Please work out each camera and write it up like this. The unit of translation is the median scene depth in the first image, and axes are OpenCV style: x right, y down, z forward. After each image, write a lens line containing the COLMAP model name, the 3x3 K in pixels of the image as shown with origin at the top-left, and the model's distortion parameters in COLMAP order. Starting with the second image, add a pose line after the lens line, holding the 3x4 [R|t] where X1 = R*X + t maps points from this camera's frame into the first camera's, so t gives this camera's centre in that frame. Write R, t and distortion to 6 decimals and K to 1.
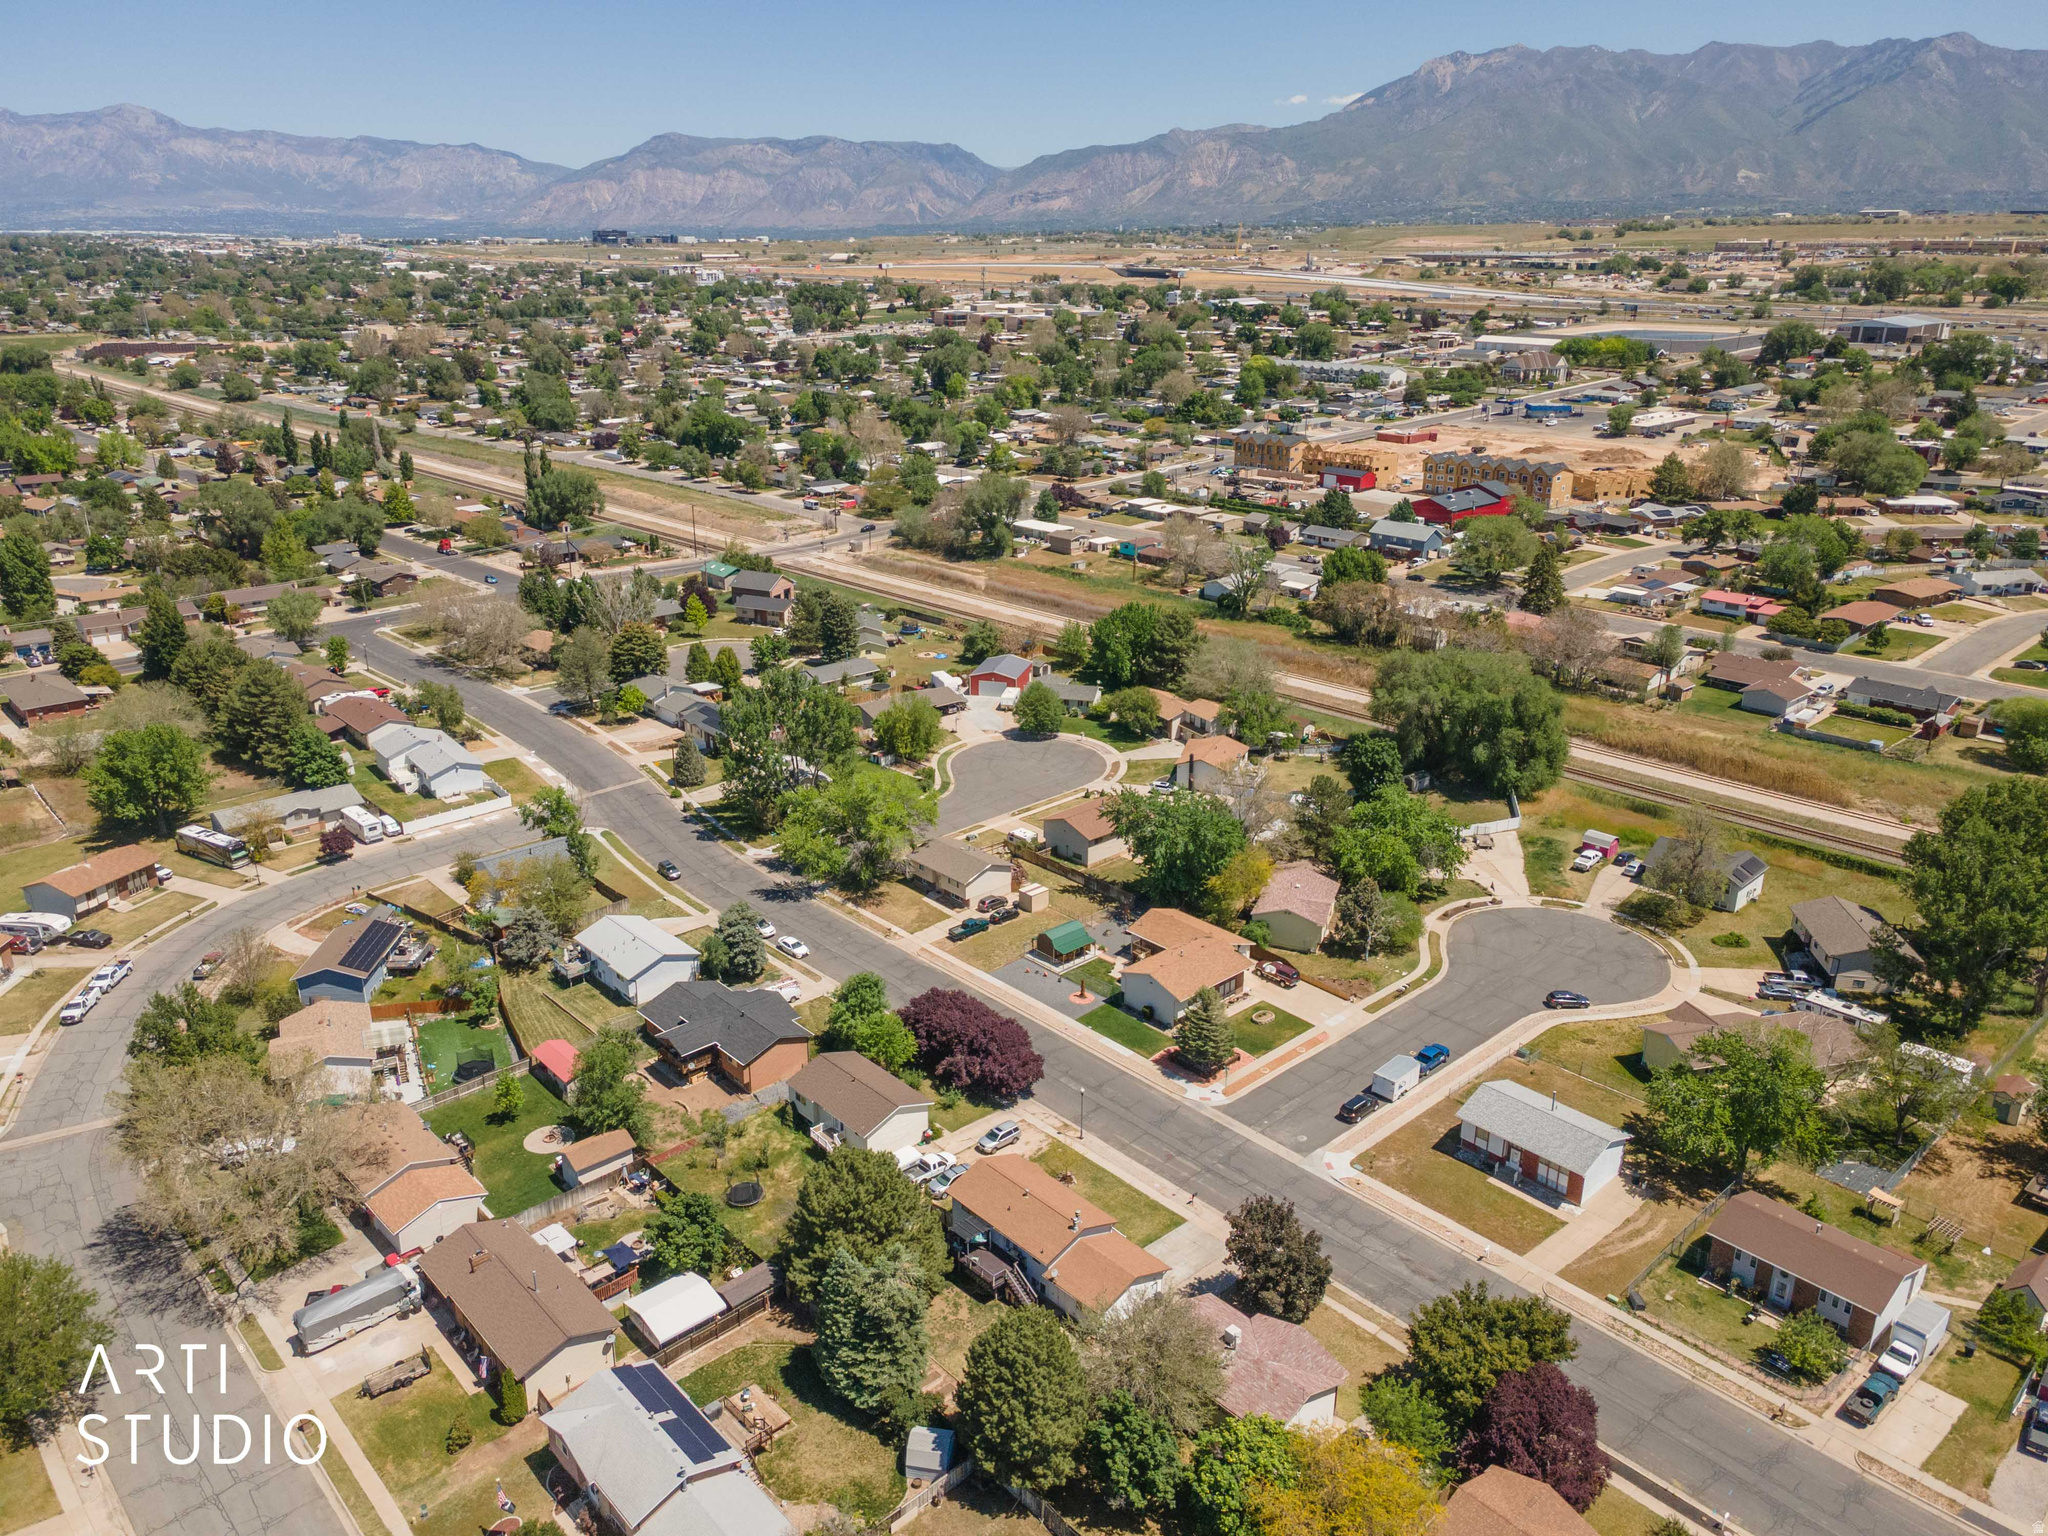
lens RADIAL K [[1477.6, 0, 1013.7], [0, 1477.6, 771.6], [0, 0, 1]] dist [0.037605, 0.001456]
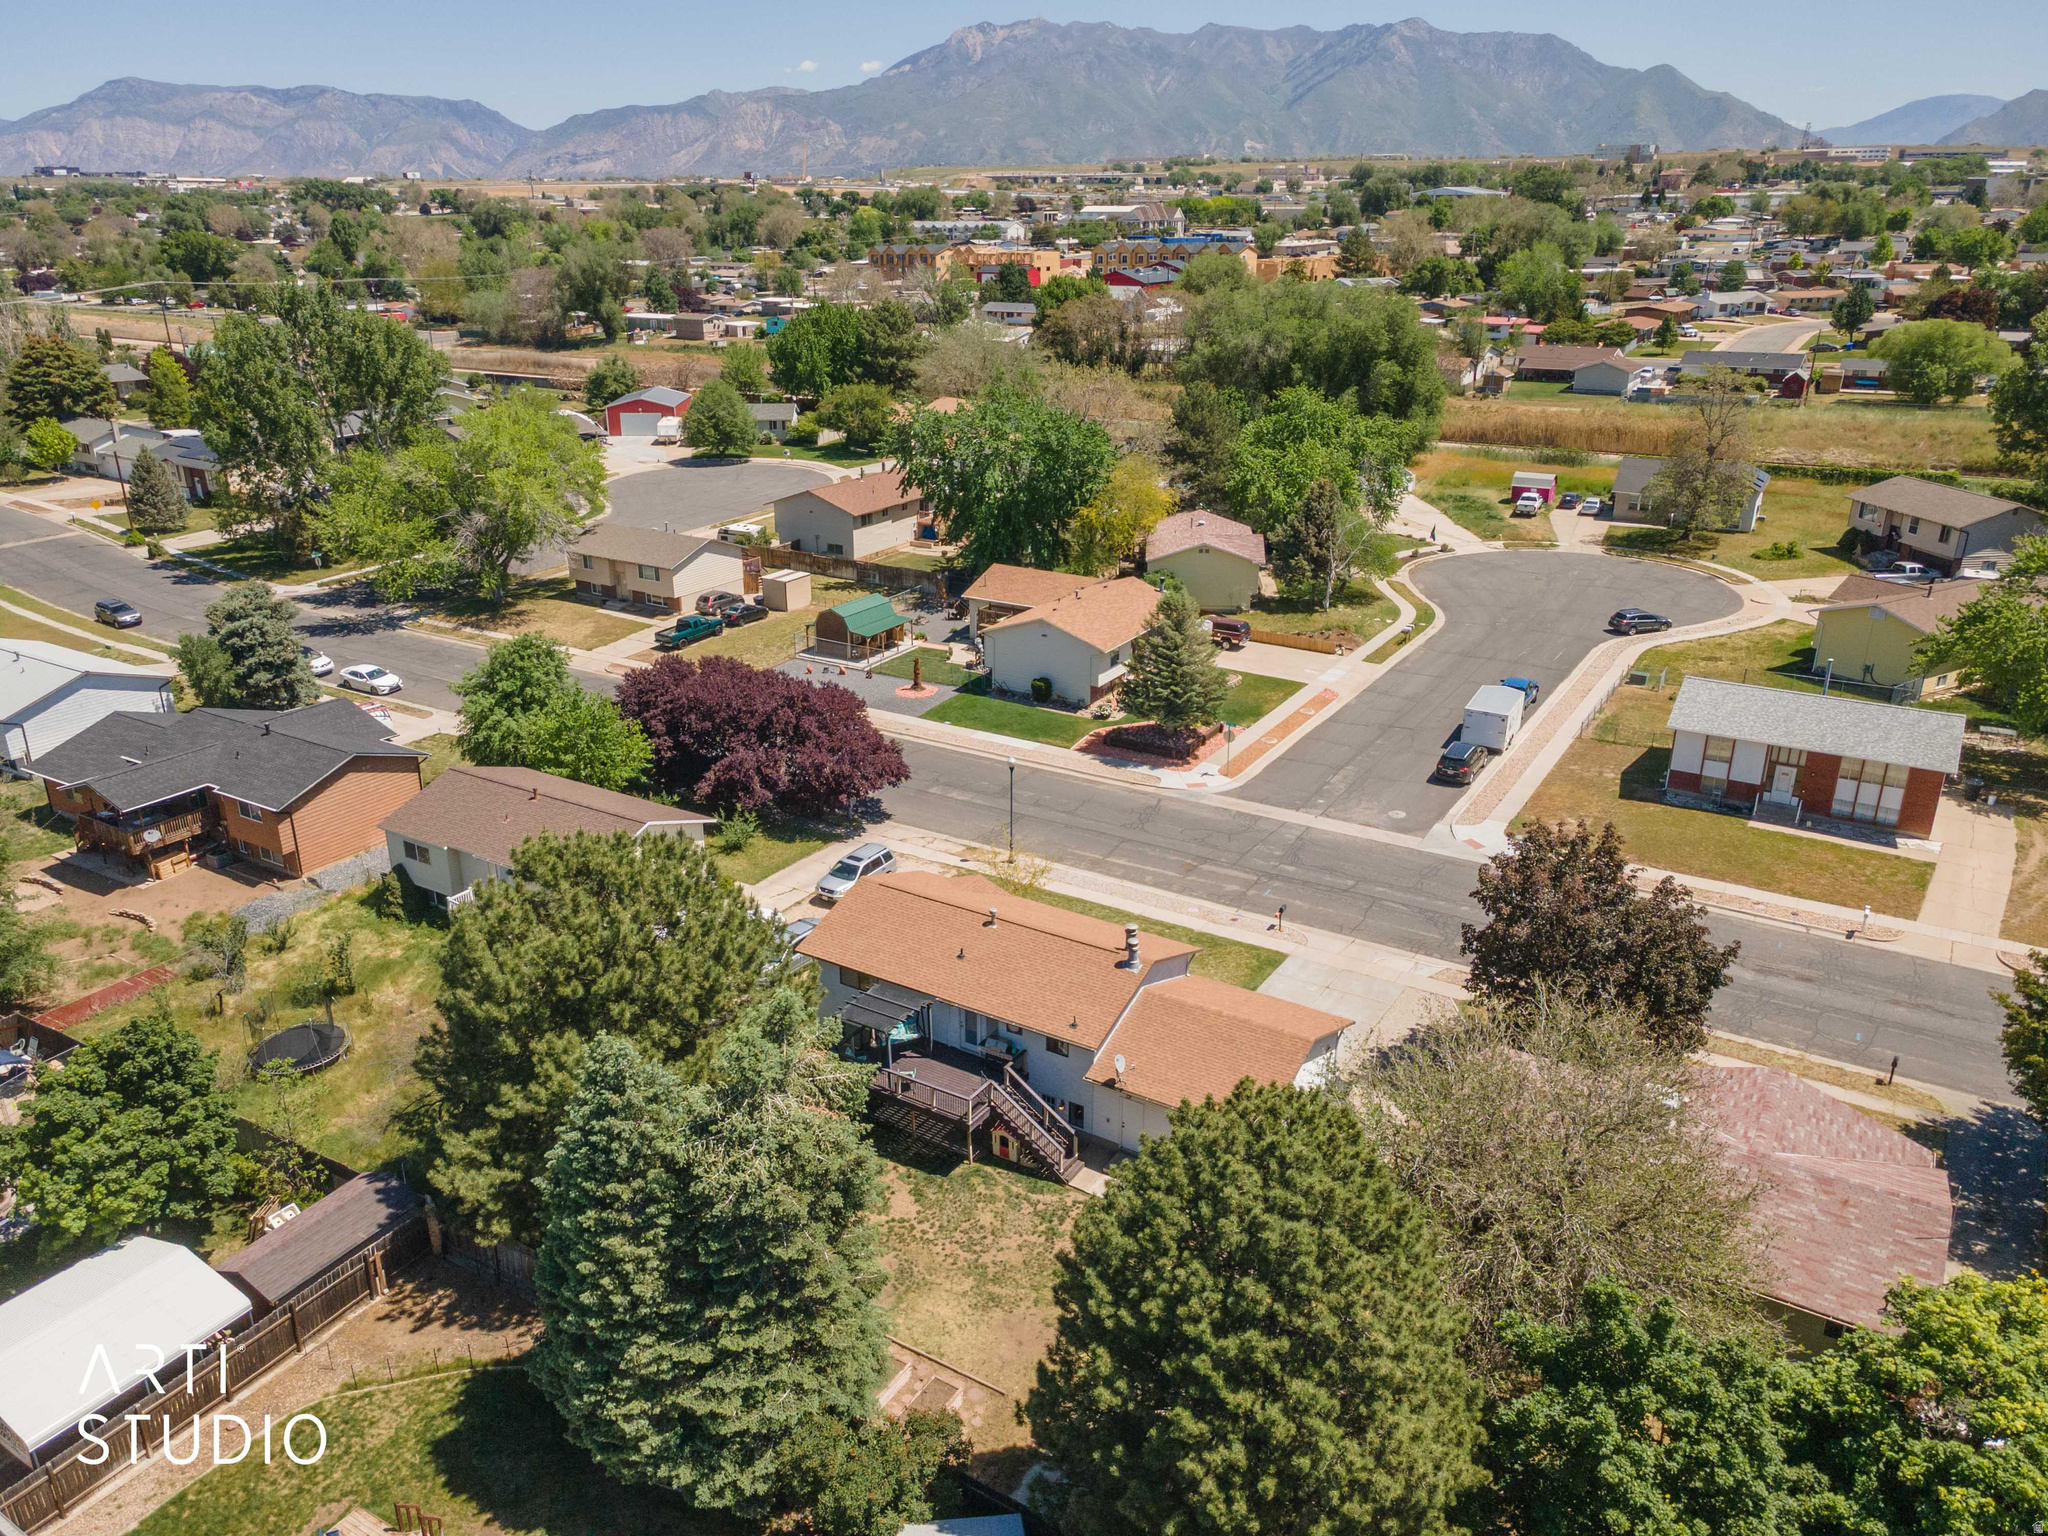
lens RADIAL K [[1487.3, 0, 1013.2], [0, 1487.3, 766.1], [0, 0, 1]] dist [0.061712, 0.001190]
pose [[0.962084, -0.102924, 0.252589, -0.077831], [0.097608, 0.994660, 0.033521, 0.190444], [-0.254691, -0.007596, 0.966993, 0.484134]]
